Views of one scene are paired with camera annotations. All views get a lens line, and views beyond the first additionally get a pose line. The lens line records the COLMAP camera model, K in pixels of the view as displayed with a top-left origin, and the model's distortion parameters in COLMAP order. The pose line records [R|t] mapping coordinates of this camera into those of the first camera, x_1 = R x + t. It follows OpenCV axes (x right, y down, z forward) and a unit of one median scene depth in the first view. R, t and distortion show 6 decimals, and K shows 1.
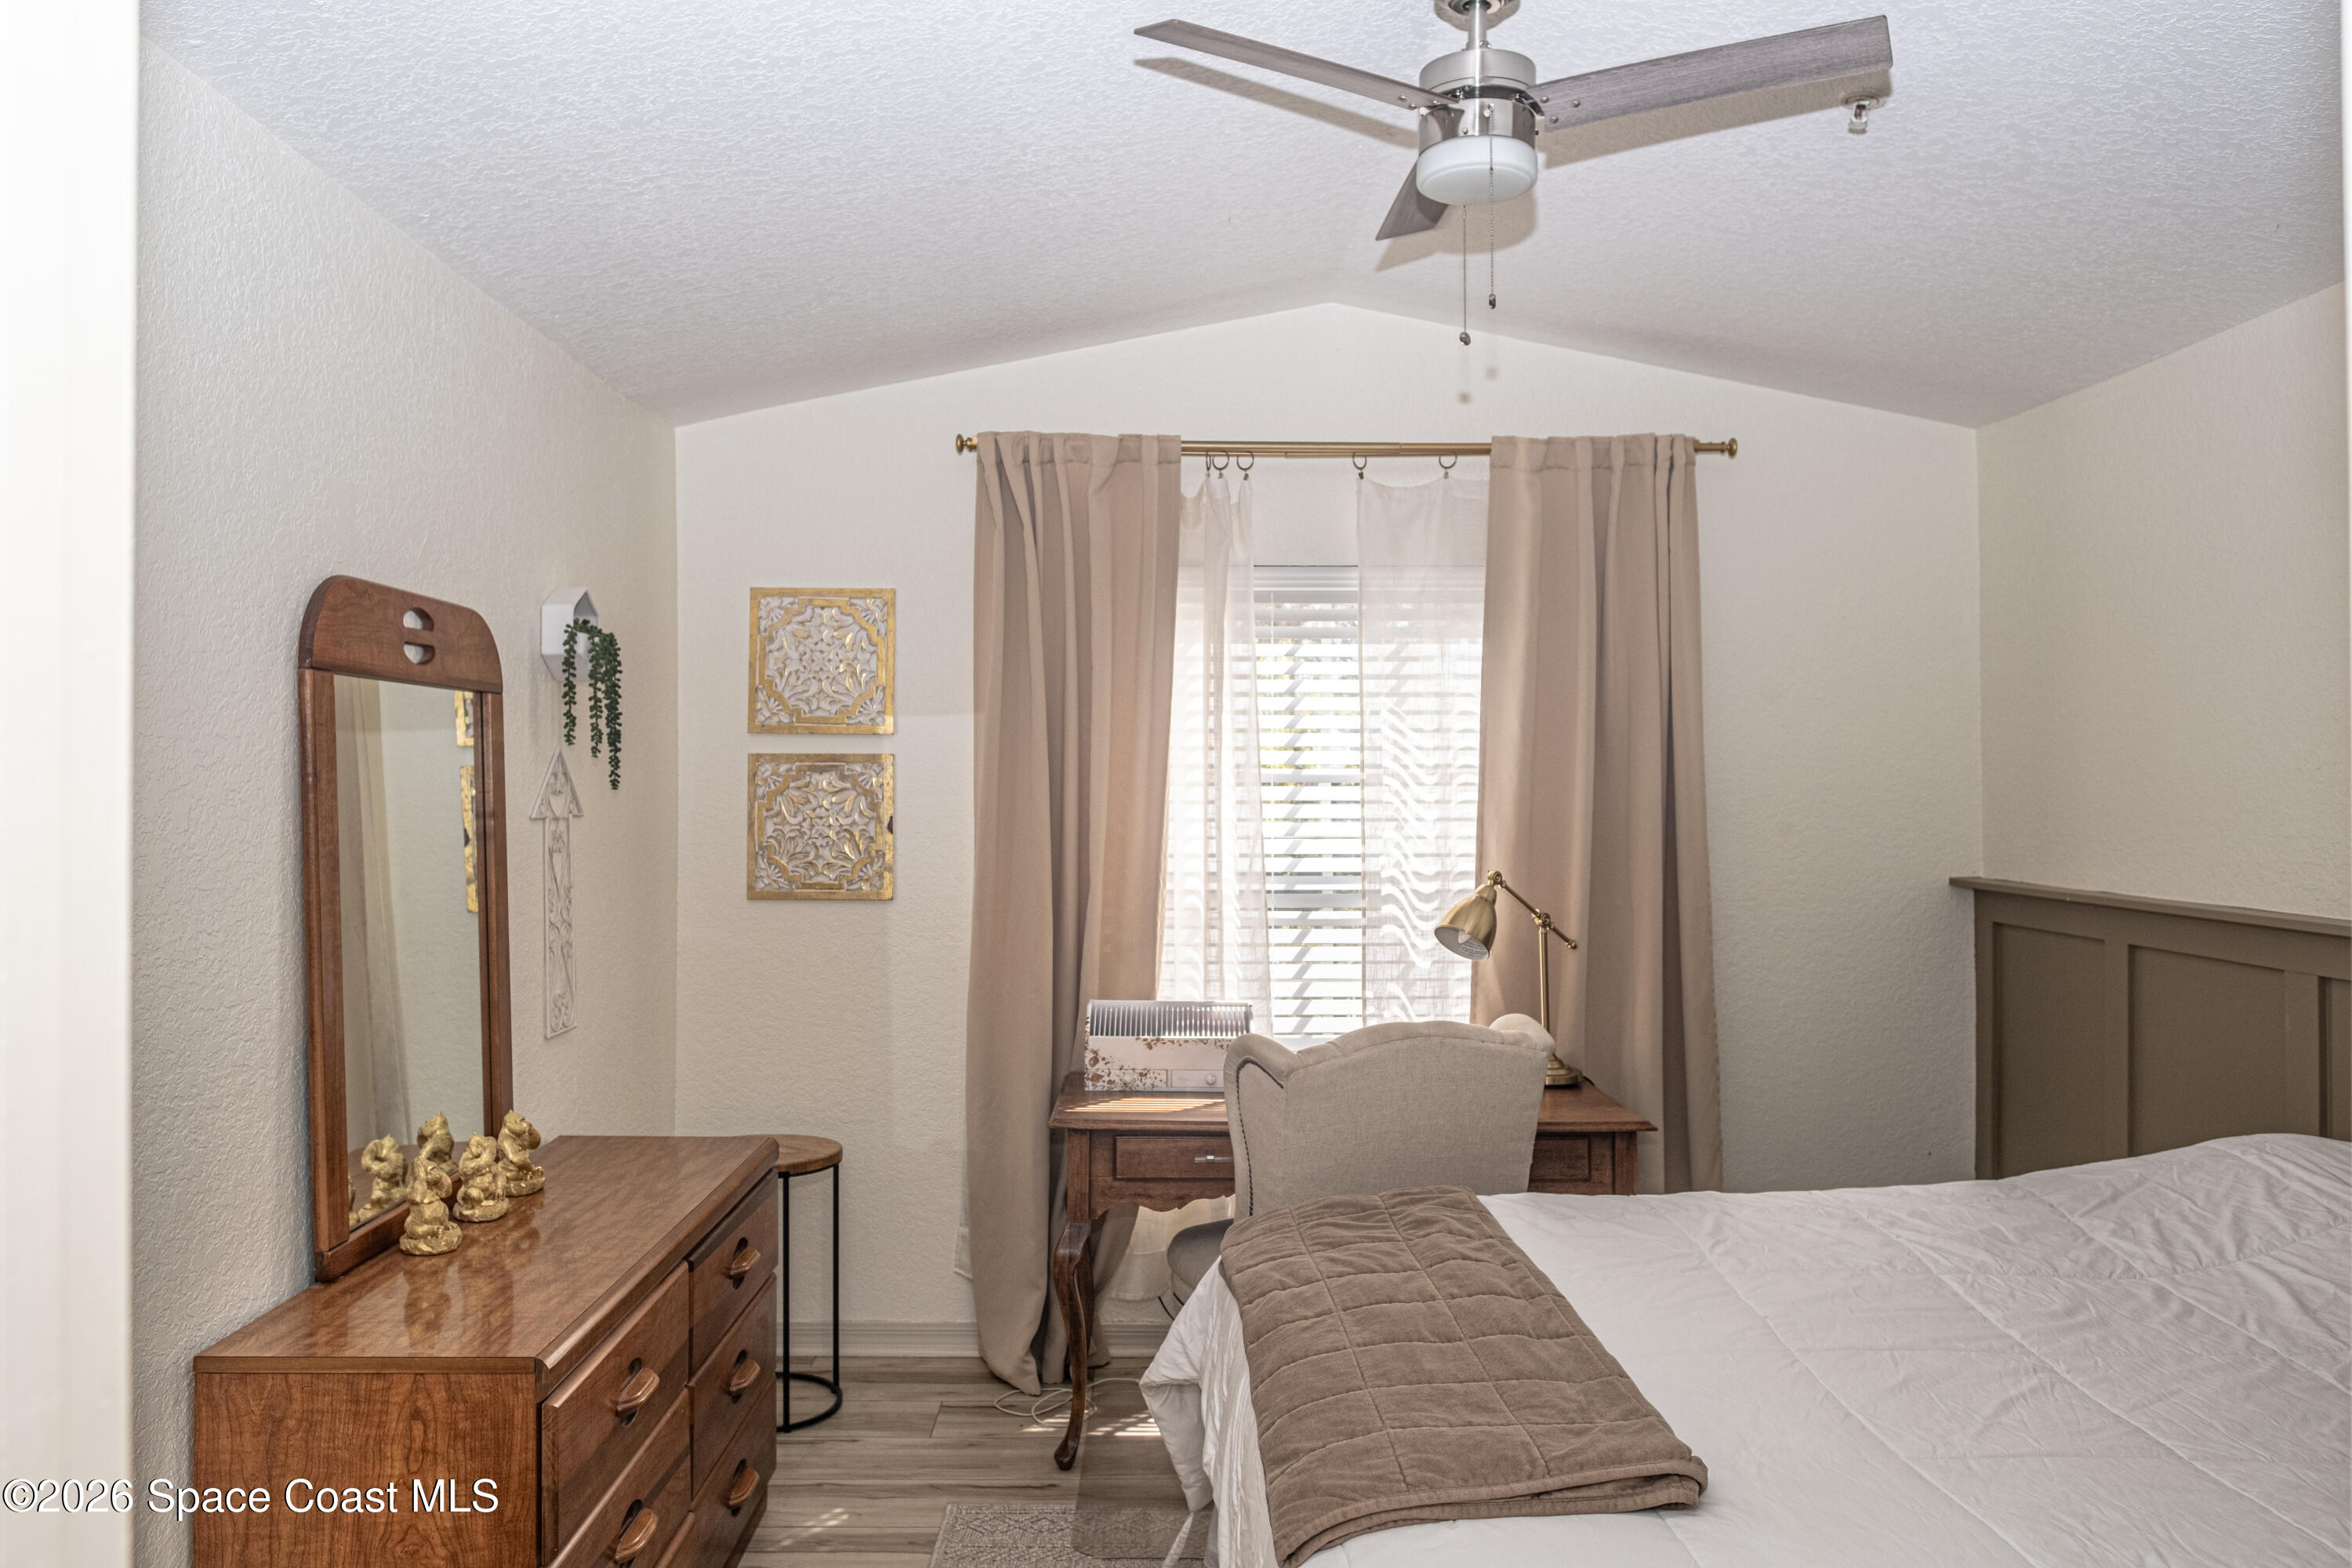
lens RADIAL K [[1653.2, 0, 1161.7], [0, 1653.2, 771.1], [0, 0, 1]] dist [-0.018830, 0.009047]
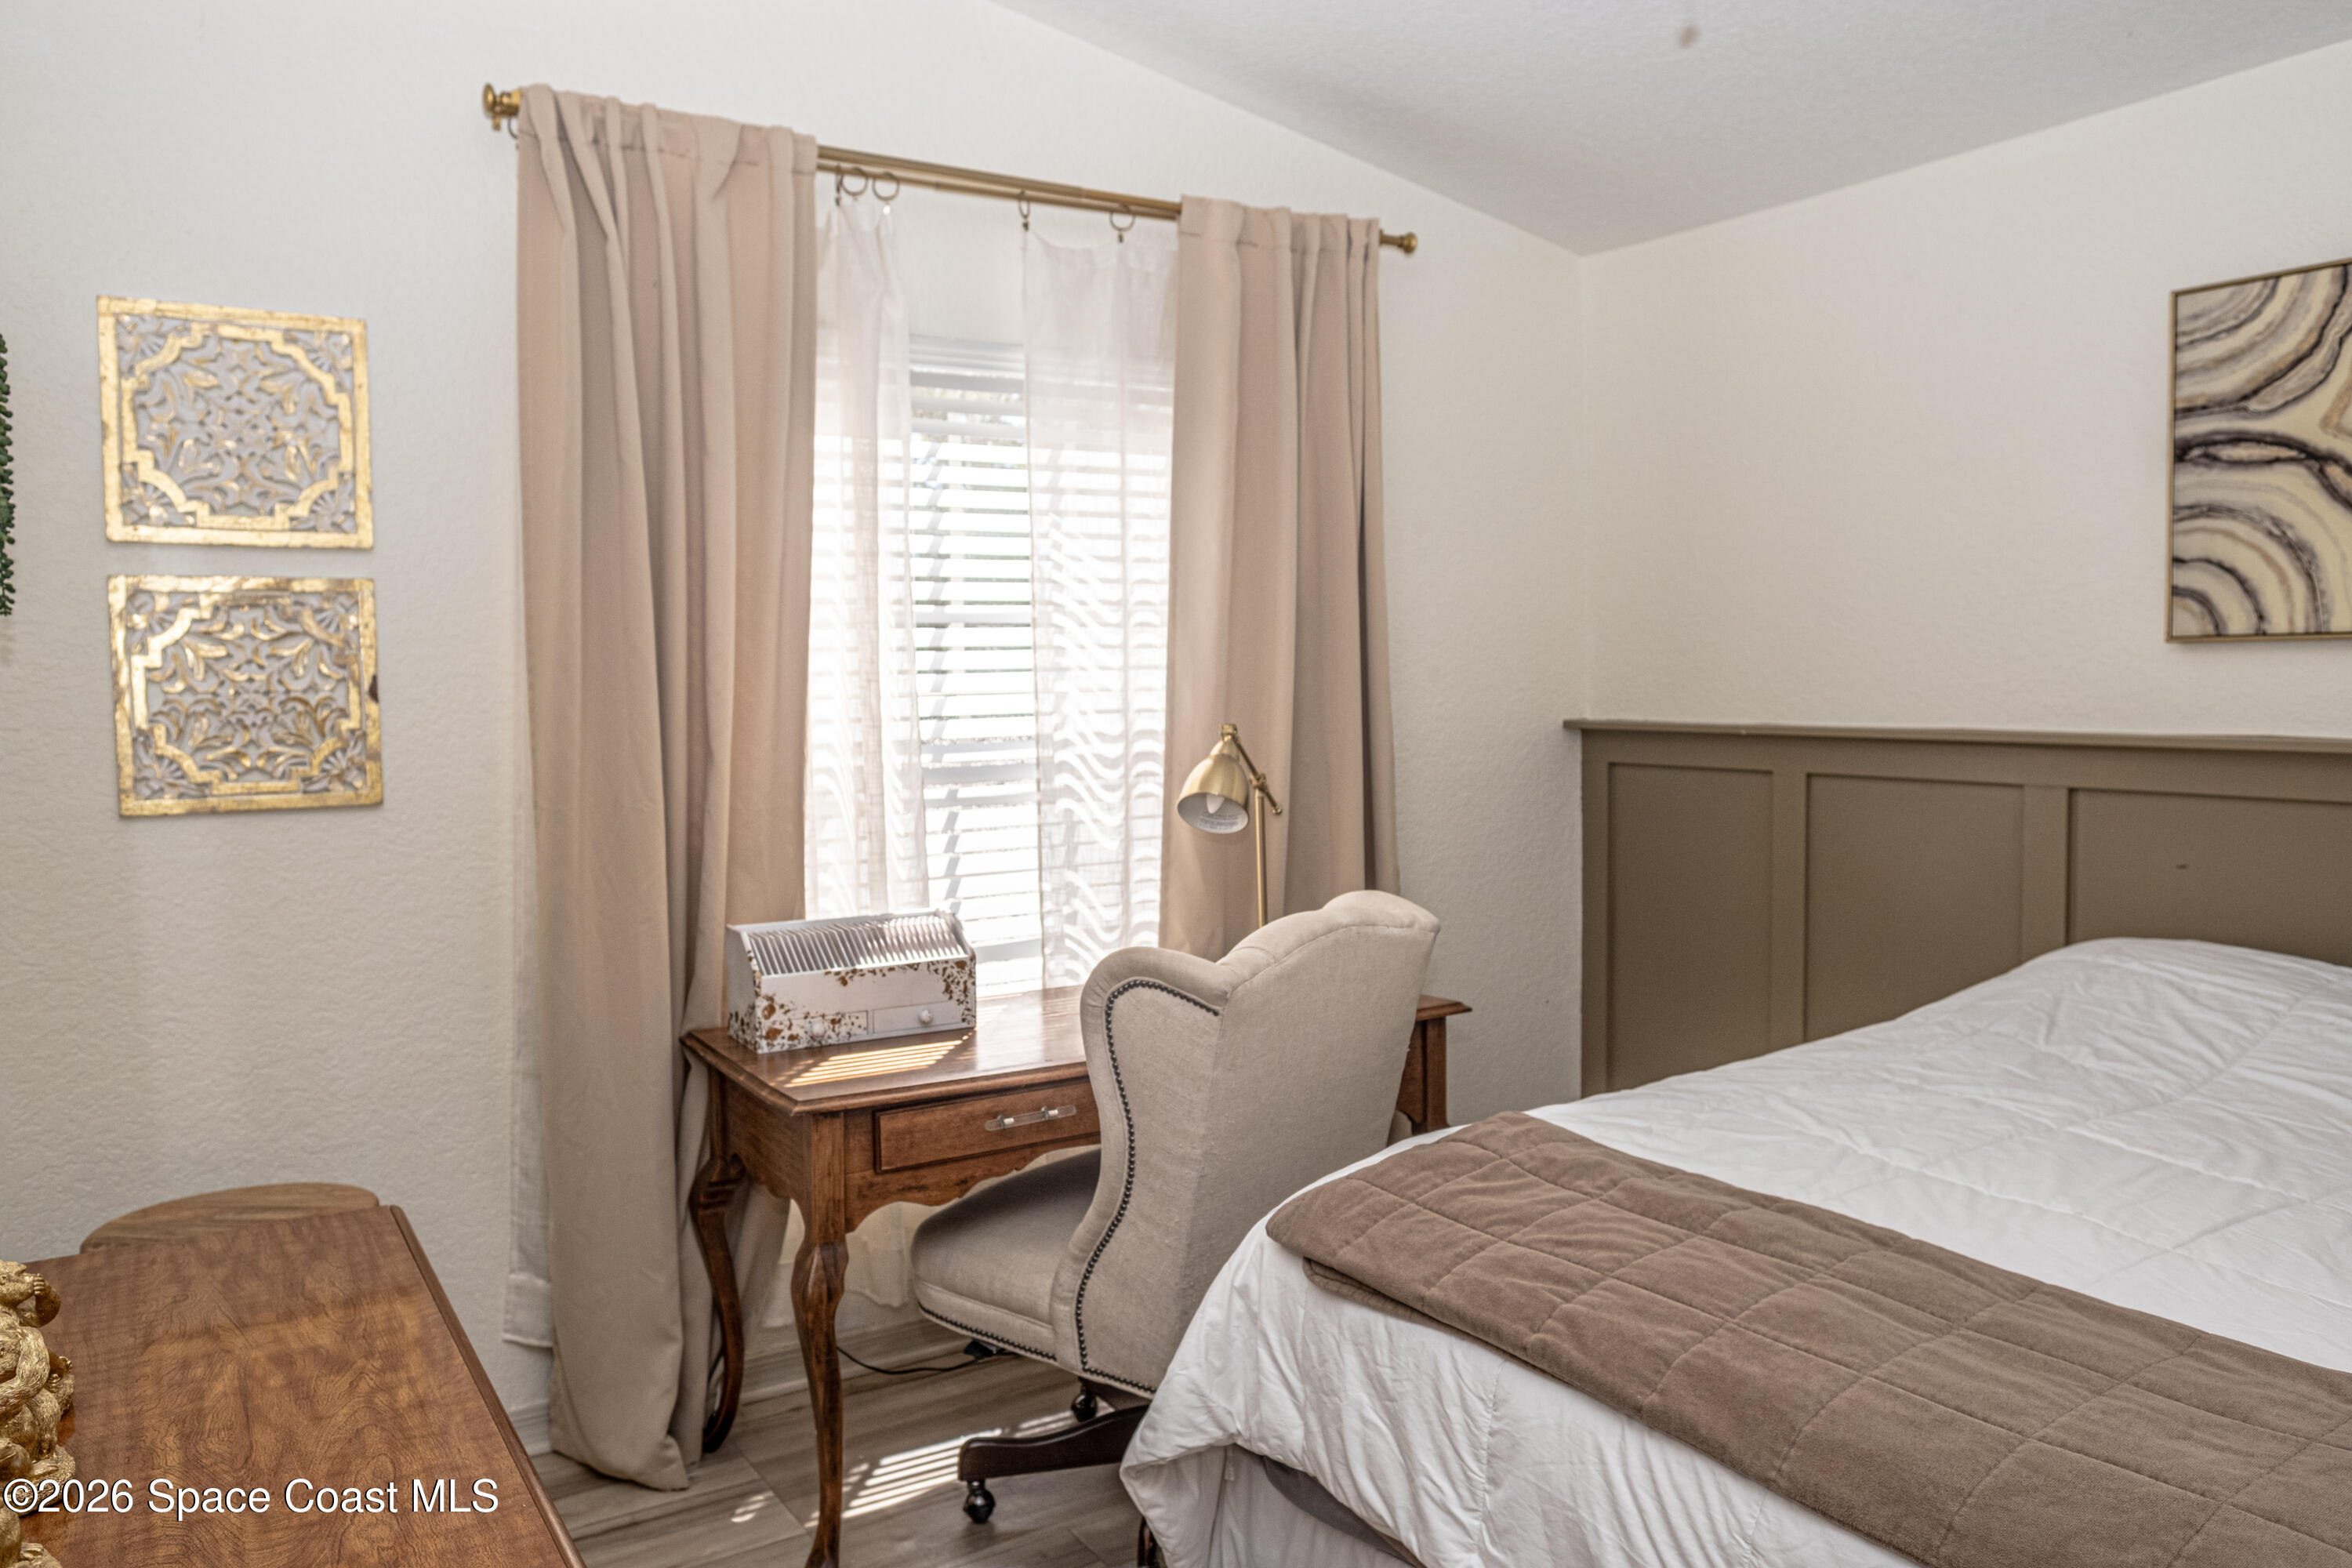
lens RADIAL K [[1653.2, 0, 1162.8], [0, 1653.2, 764.2], [0, 0, 1]] dist [-0.018830, 0.009047]
pose [[0.855693, -0.045016, 0.515522, -0.256693], [0.013356, 0.997799, 0.064960, 0.026386], [-0.517311, -0.048700, 0.854410, 0.314110]]
